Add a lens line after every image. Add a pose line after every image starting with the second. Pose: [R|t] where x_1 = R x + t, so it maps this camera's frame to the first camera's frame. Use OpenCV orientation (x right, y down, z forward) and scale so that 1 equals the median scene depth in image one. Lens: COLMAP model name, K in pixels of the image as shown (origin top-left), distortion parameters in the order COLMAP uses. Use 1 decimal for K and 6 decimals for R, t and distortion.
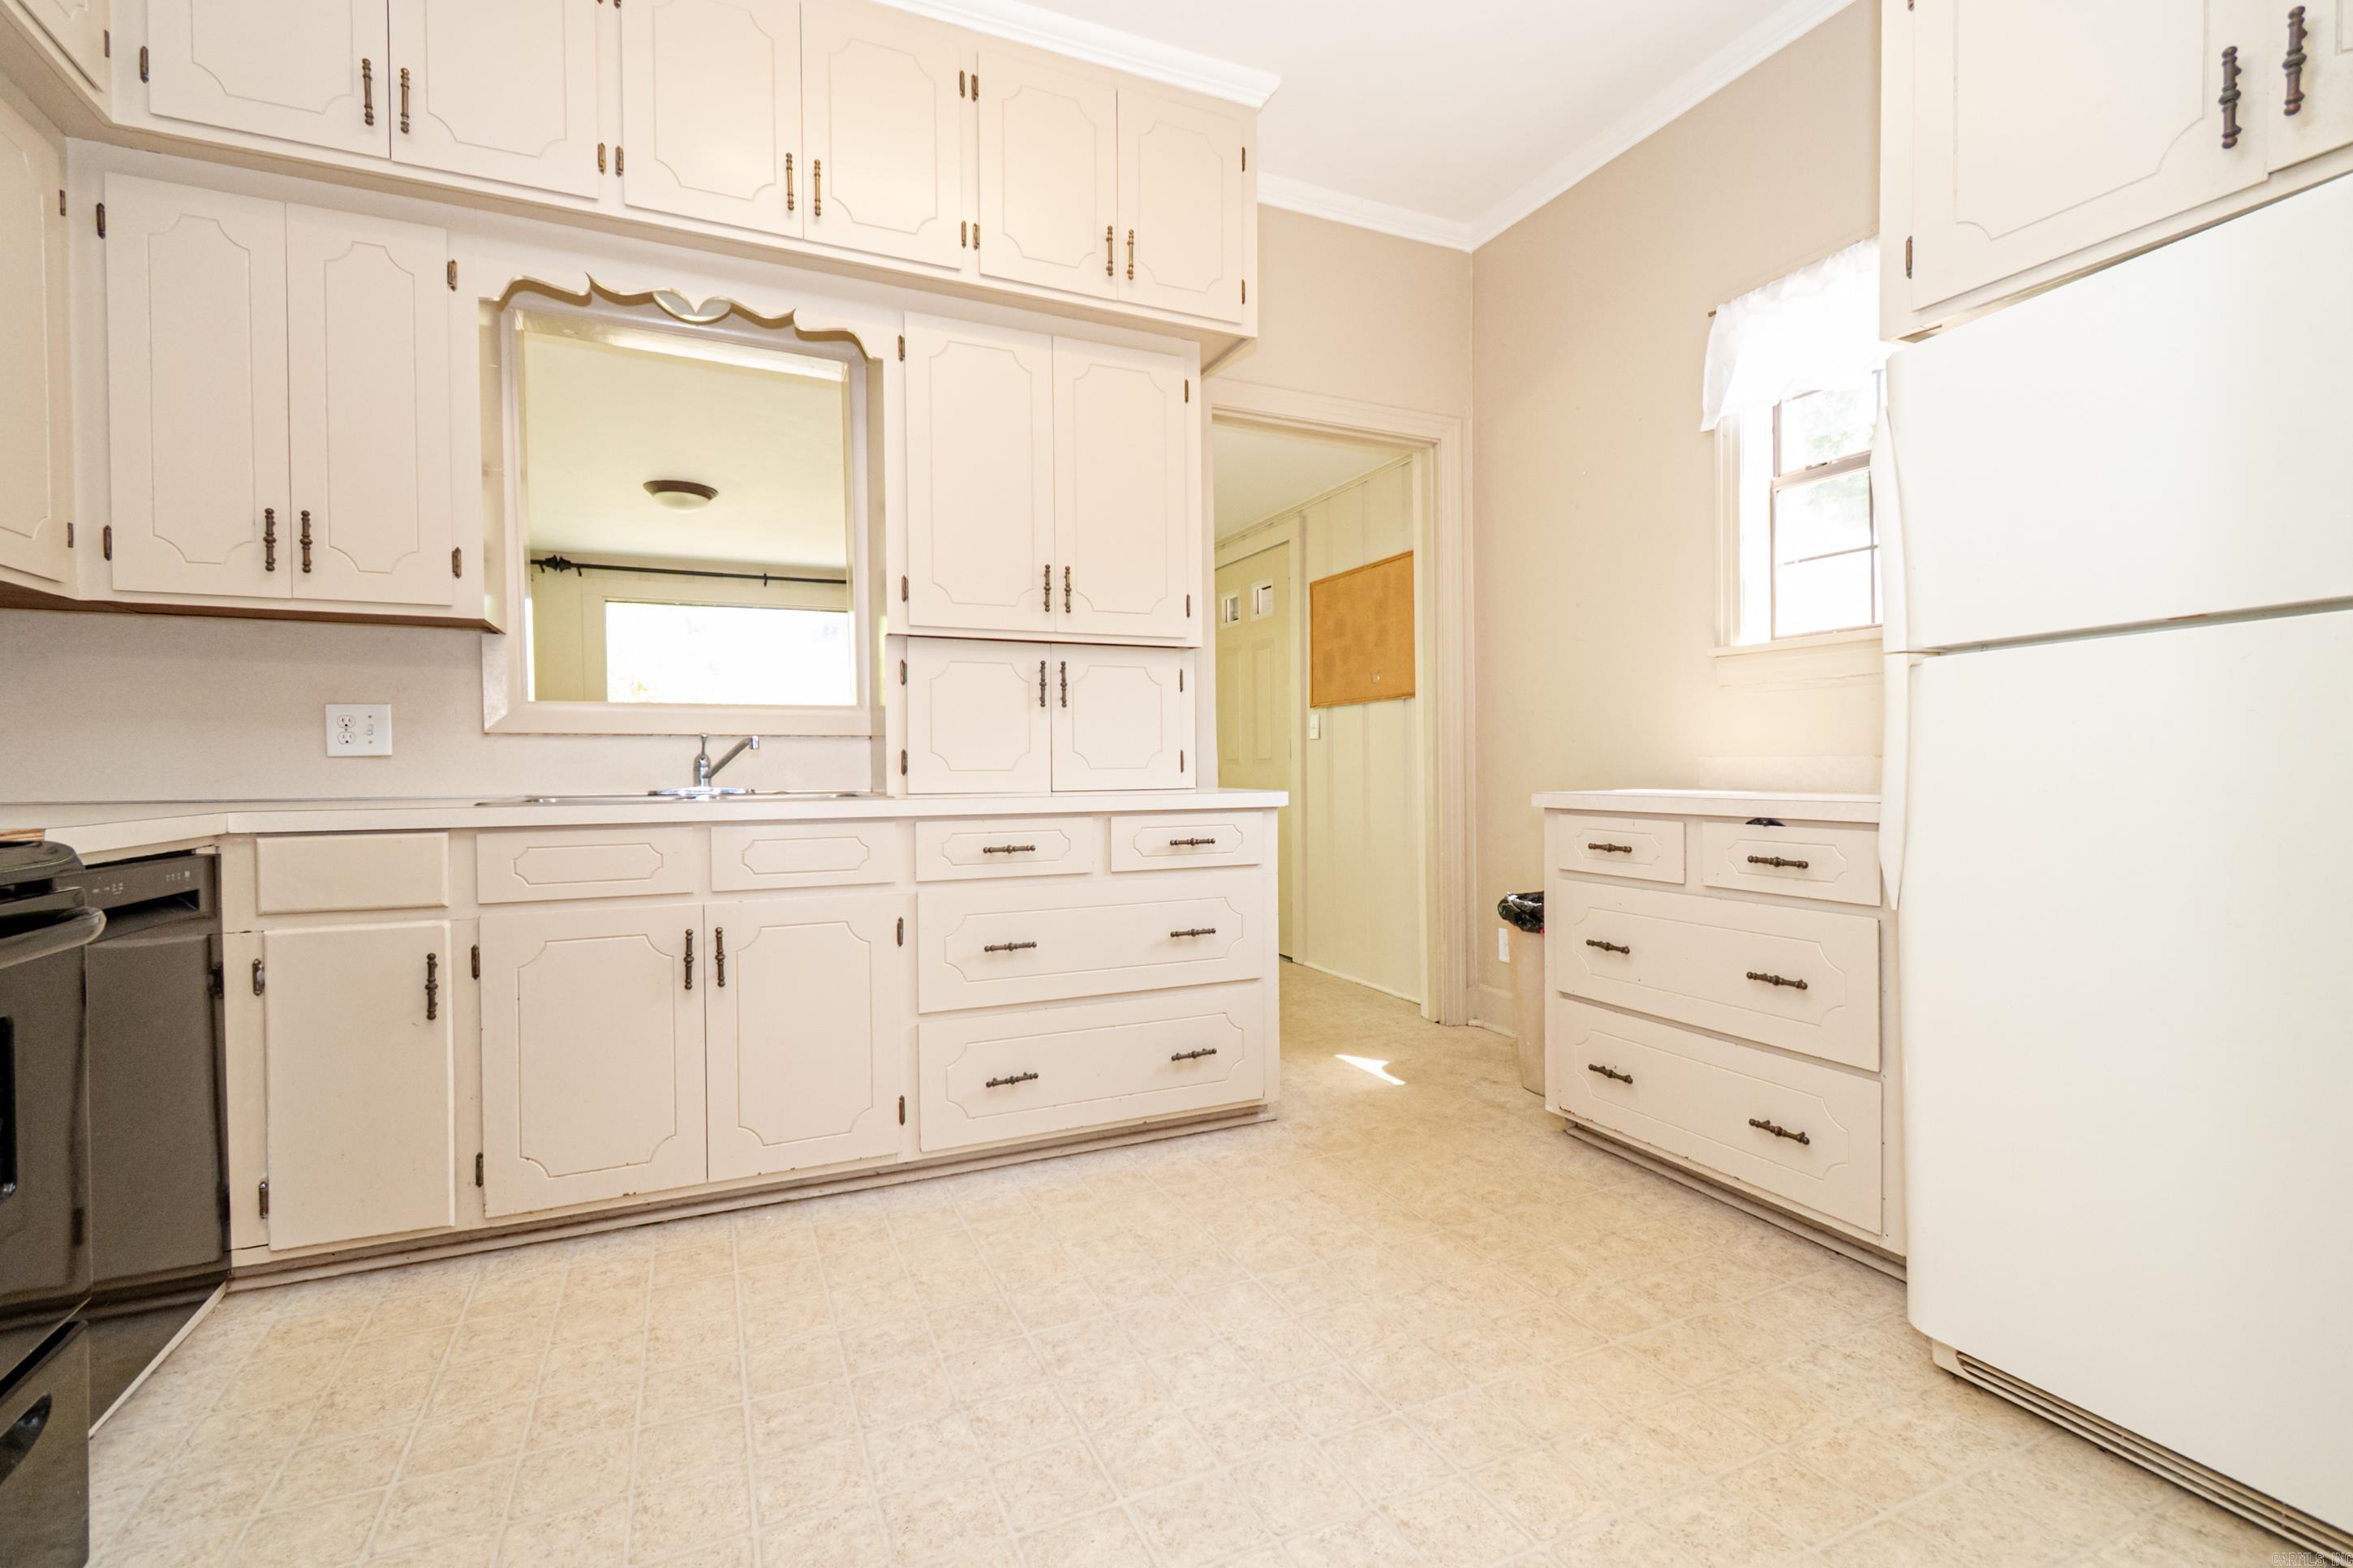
lens RADIAL K [[1047.8, 0, 1179.0], [0, 1047.8, 779.4], [0, 0, 1]] dist [0.006941, -0.005159]
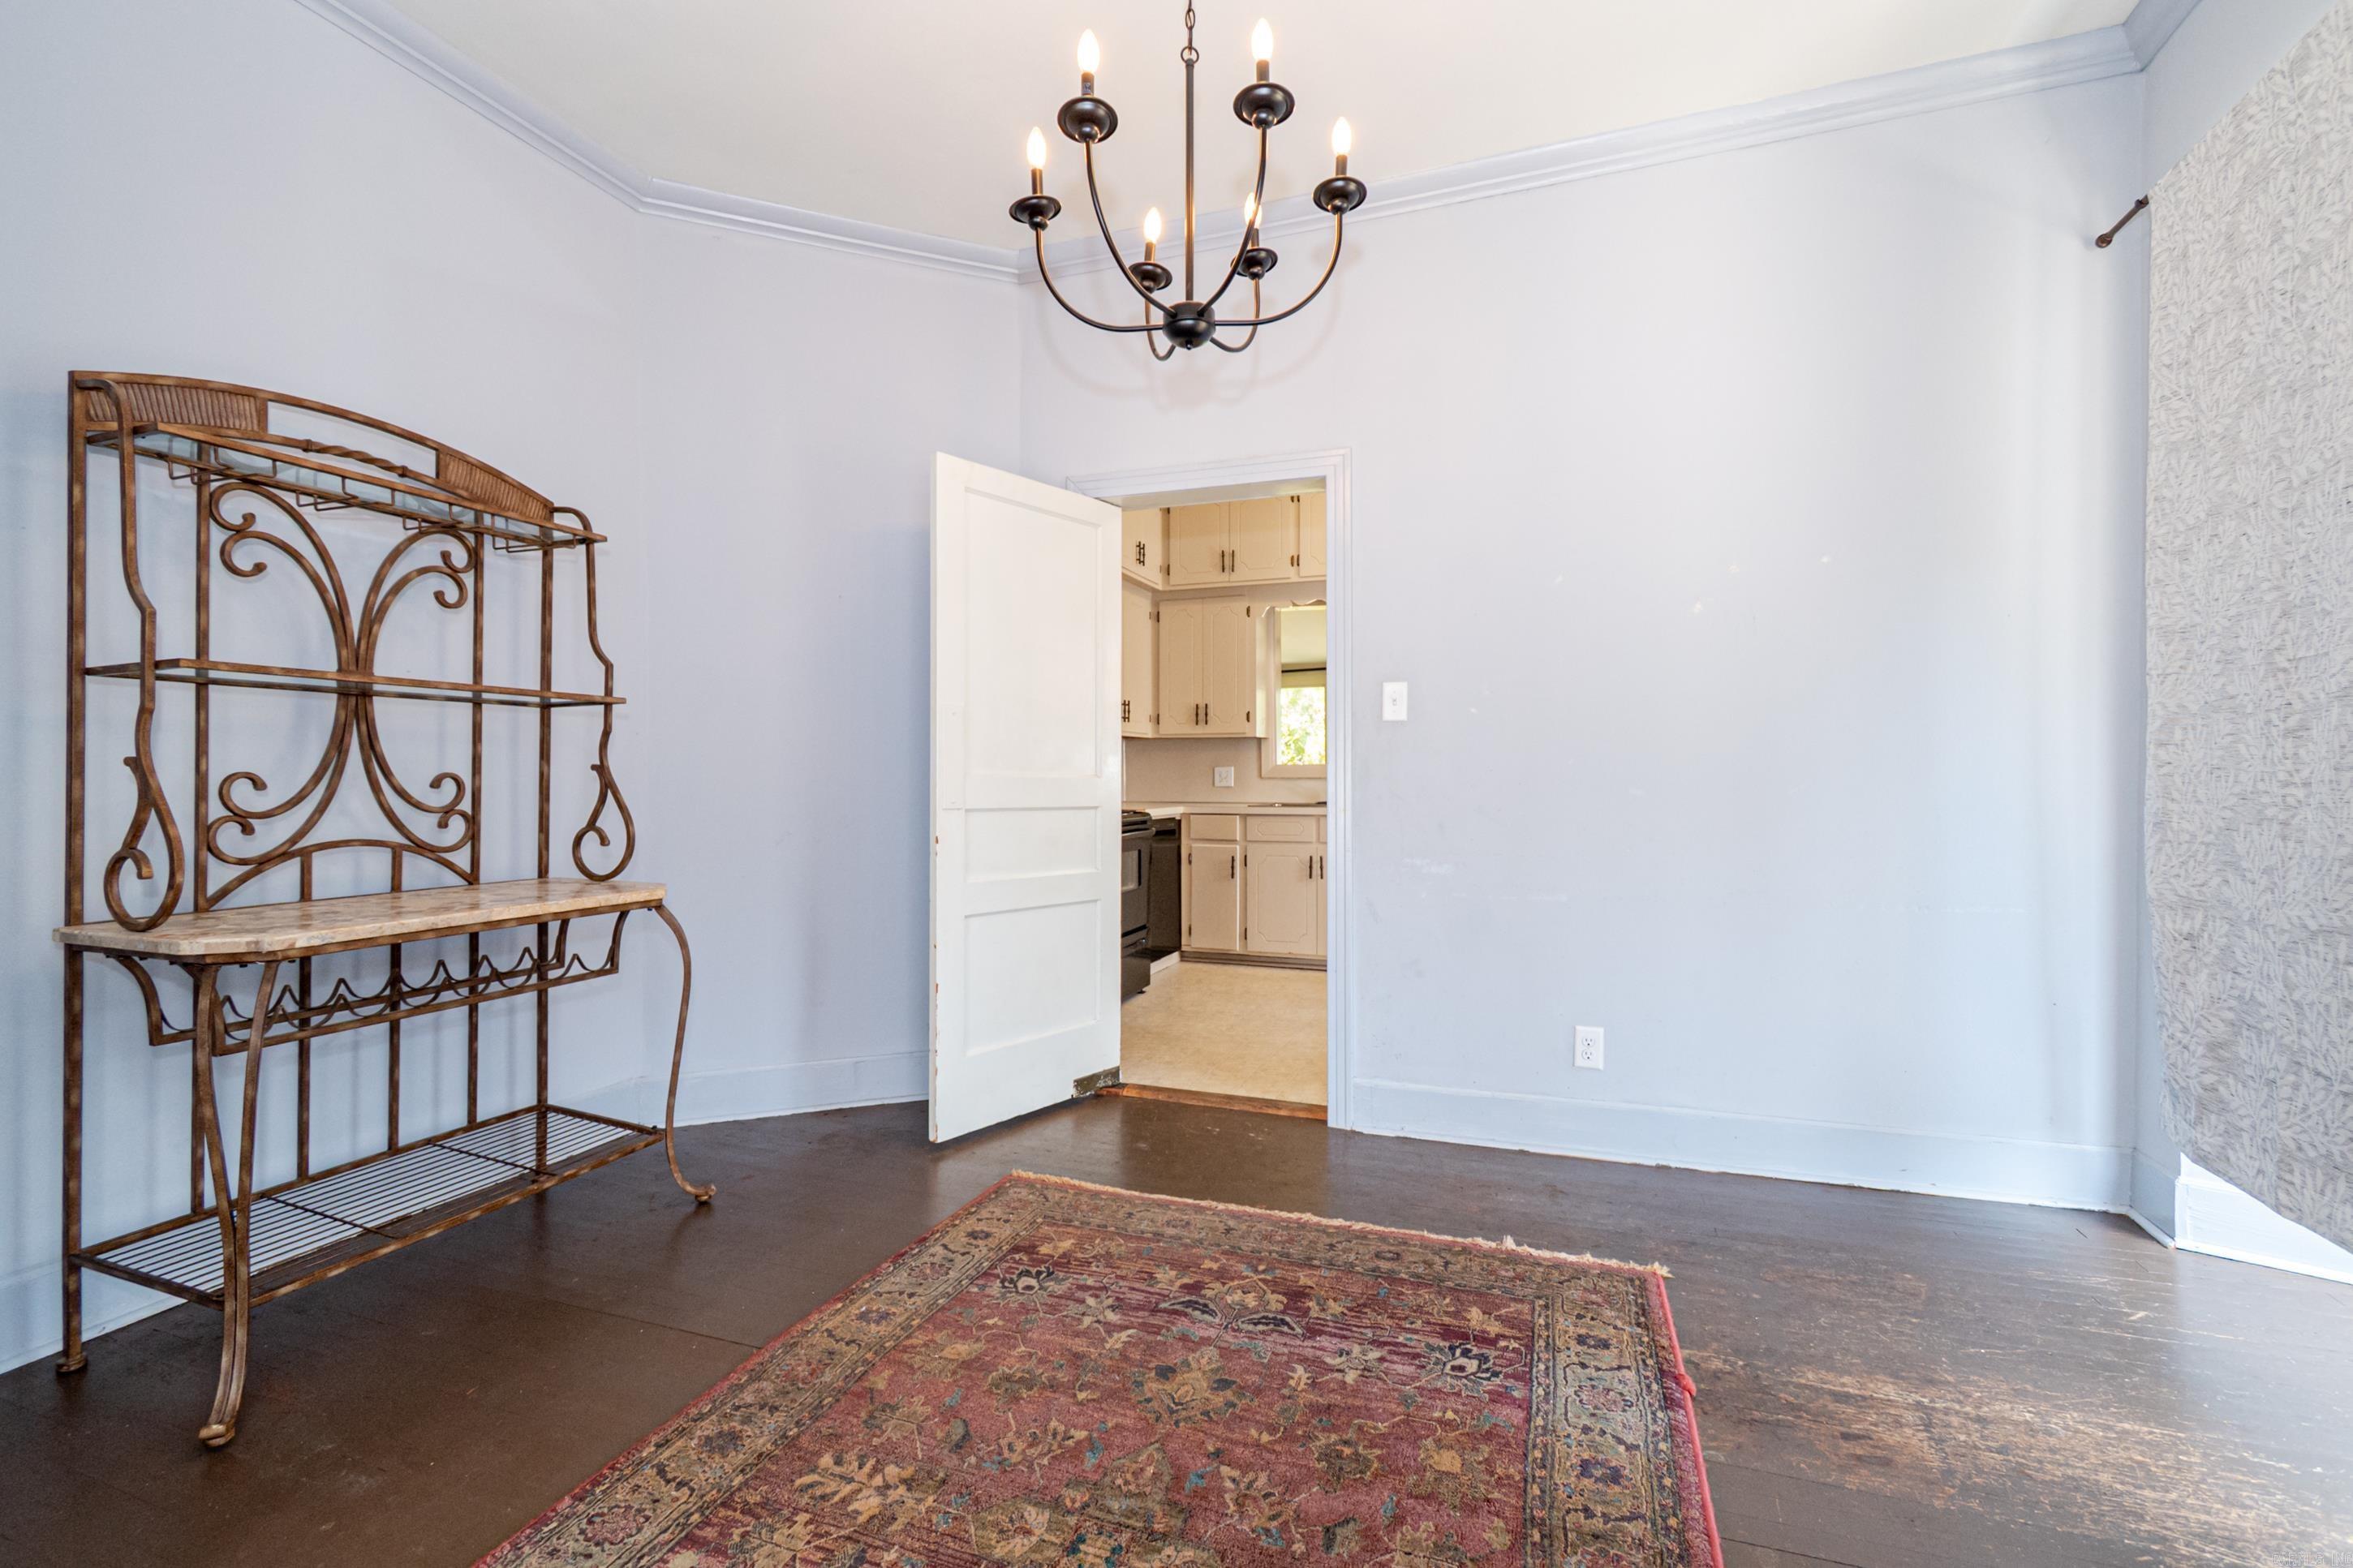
lens RADIAL K [[1047.8, 0, 1179.0], [0, 1047.8, 779.4], [0, 0, 1]] dist [0.006941, -0.005159]
pose [[0.707060, 0.006128, -0.707127, 0.899311], [-0.013908, 0.999890, -0.005241, -0.023383], [0.707016, 0.013540, 0.707068, -0.848423]]
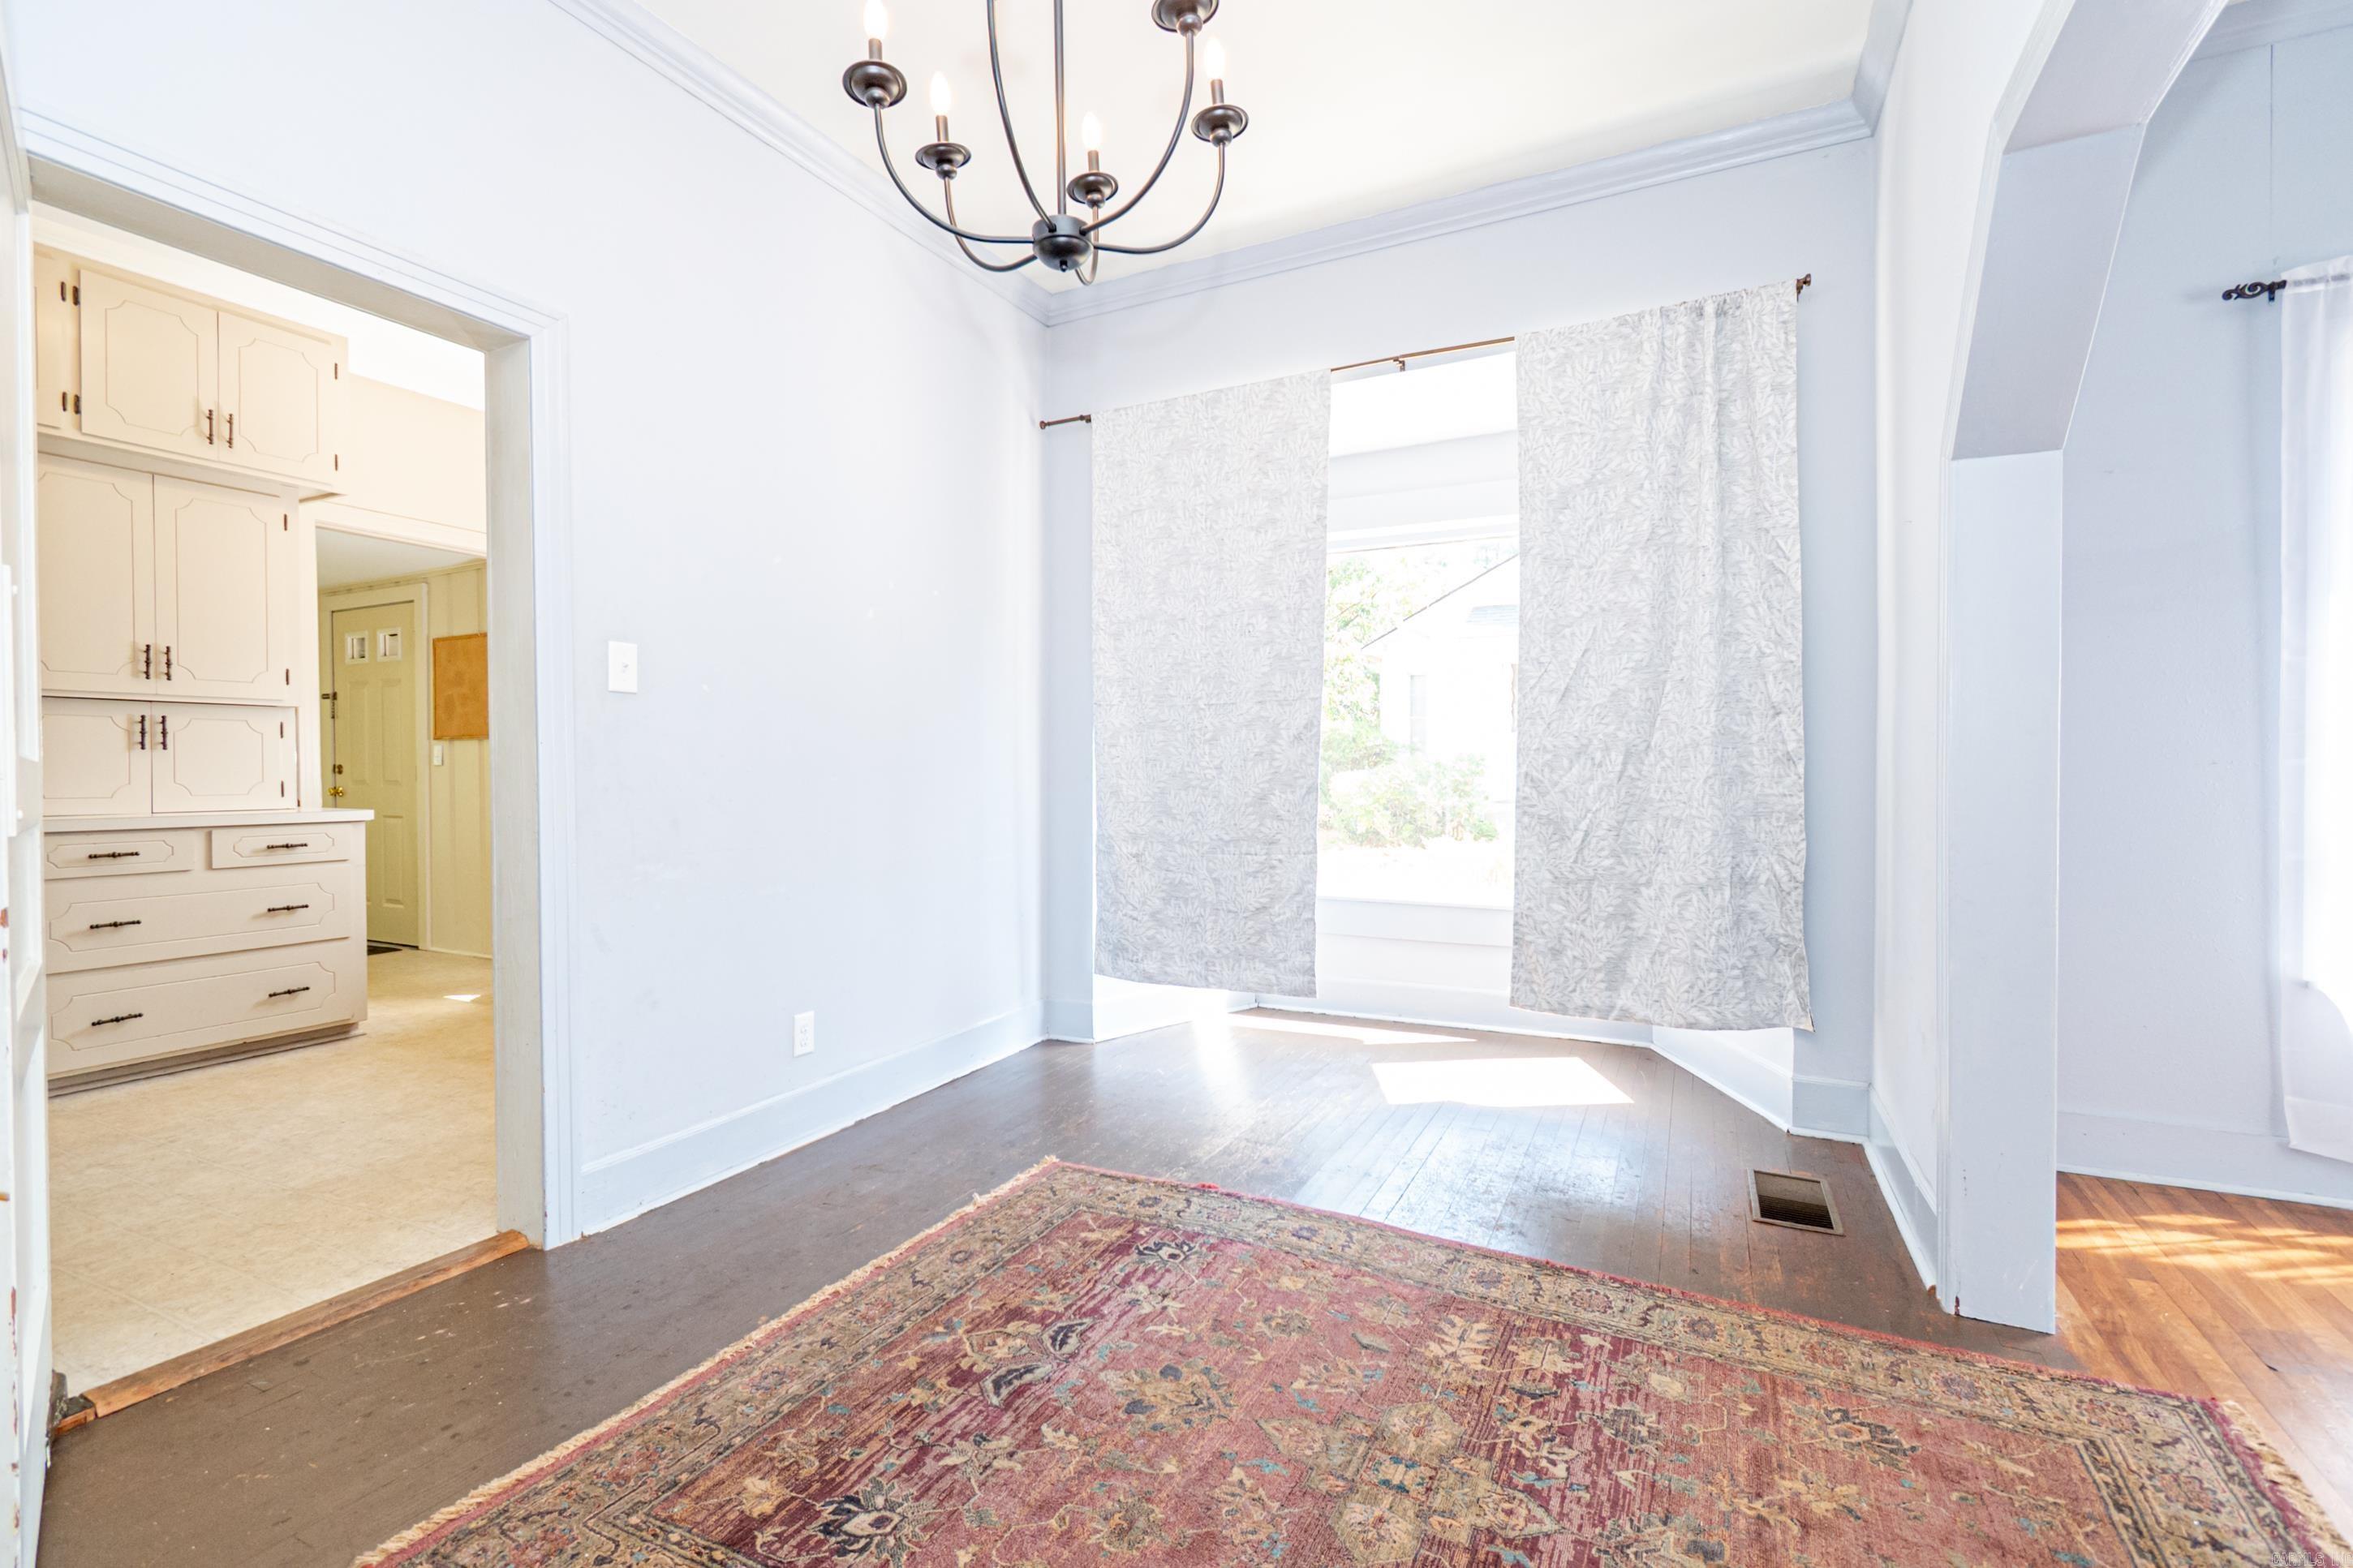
lens RADIAL K [[1047.8, 0, 1179.0], [0, 1047.8, 779.4], [0, 0, 1]] dist [0.006941, -0.005159]
pose [[0.780598, -0.002381, 0.625029, 0.064818], [0.008693, 0.999937, -0.007048, -0.010298], [-0.624974, 0.010935, 0.780569, -0.872266]]
